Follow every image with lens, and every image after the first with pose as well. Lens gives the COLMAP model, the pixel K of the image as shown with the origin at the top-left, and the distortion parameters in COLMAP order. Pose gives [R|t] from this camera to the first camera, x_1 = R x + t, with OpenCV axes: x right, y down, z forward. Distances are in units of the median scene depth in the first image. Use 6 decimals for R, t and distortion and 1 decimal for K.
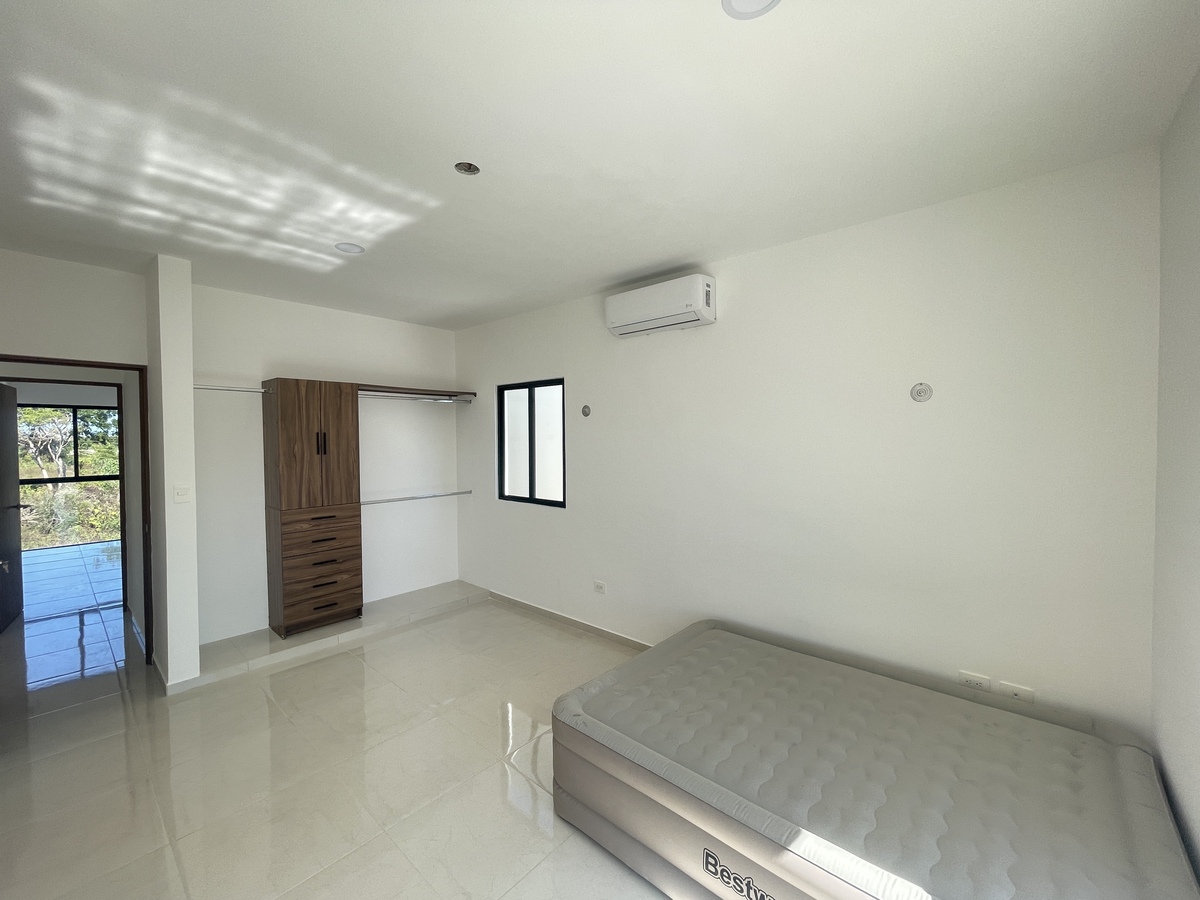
lens RADIAL K [[482.5, 0, 595.4], [0, 482.5, 453.1], [0, 0, 1]] dist [0.000622, -0.000055]
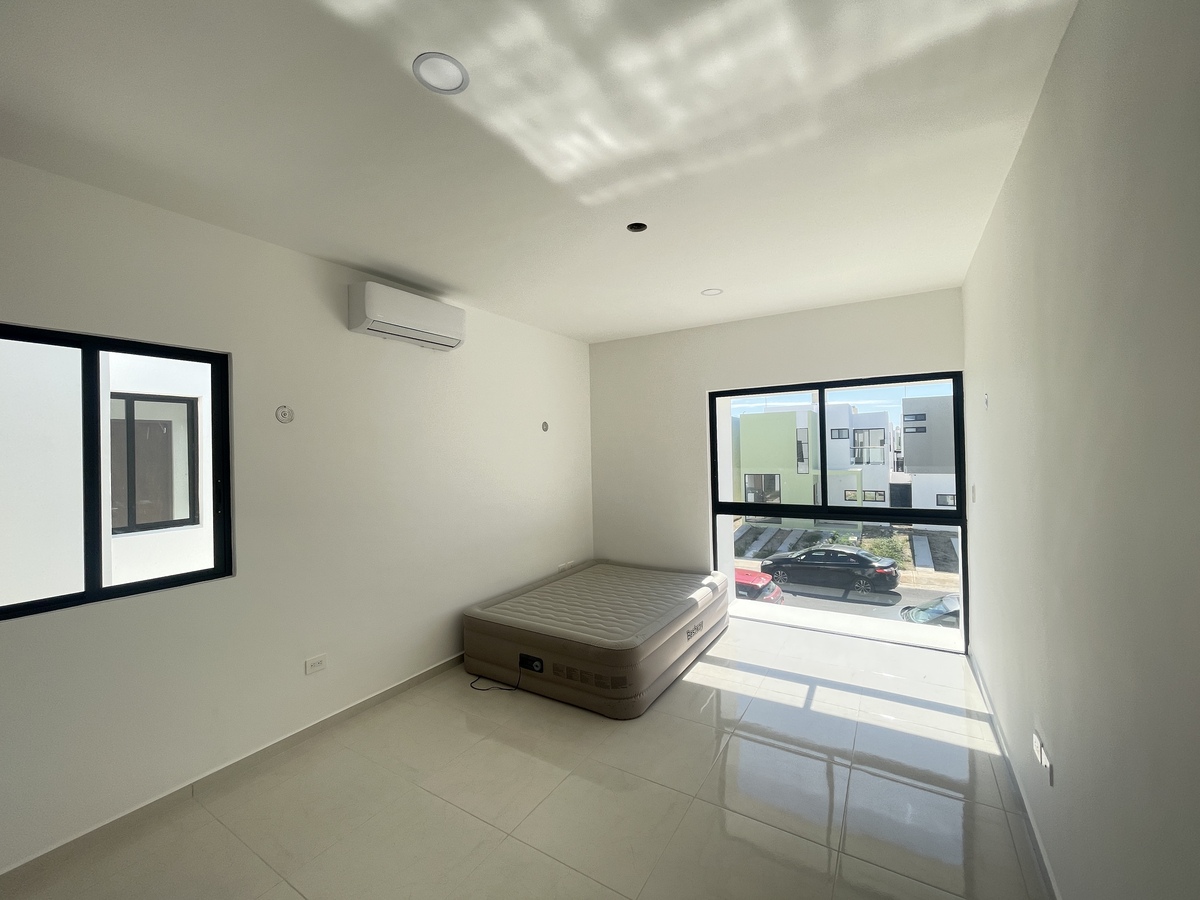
lens RADIAL K [[482.5, 0, 598.3], [0, 482.5, 453.5], [0, 0, 1]] dist [0.000622, -0.000055]
pose [[-0.164534, 0.003766, 0.986364, -1.163482], [0.057337, 0.998338, 0.005753, -0.018985], [-0.984703, 0.057502, -0.164477, 1.058976]]
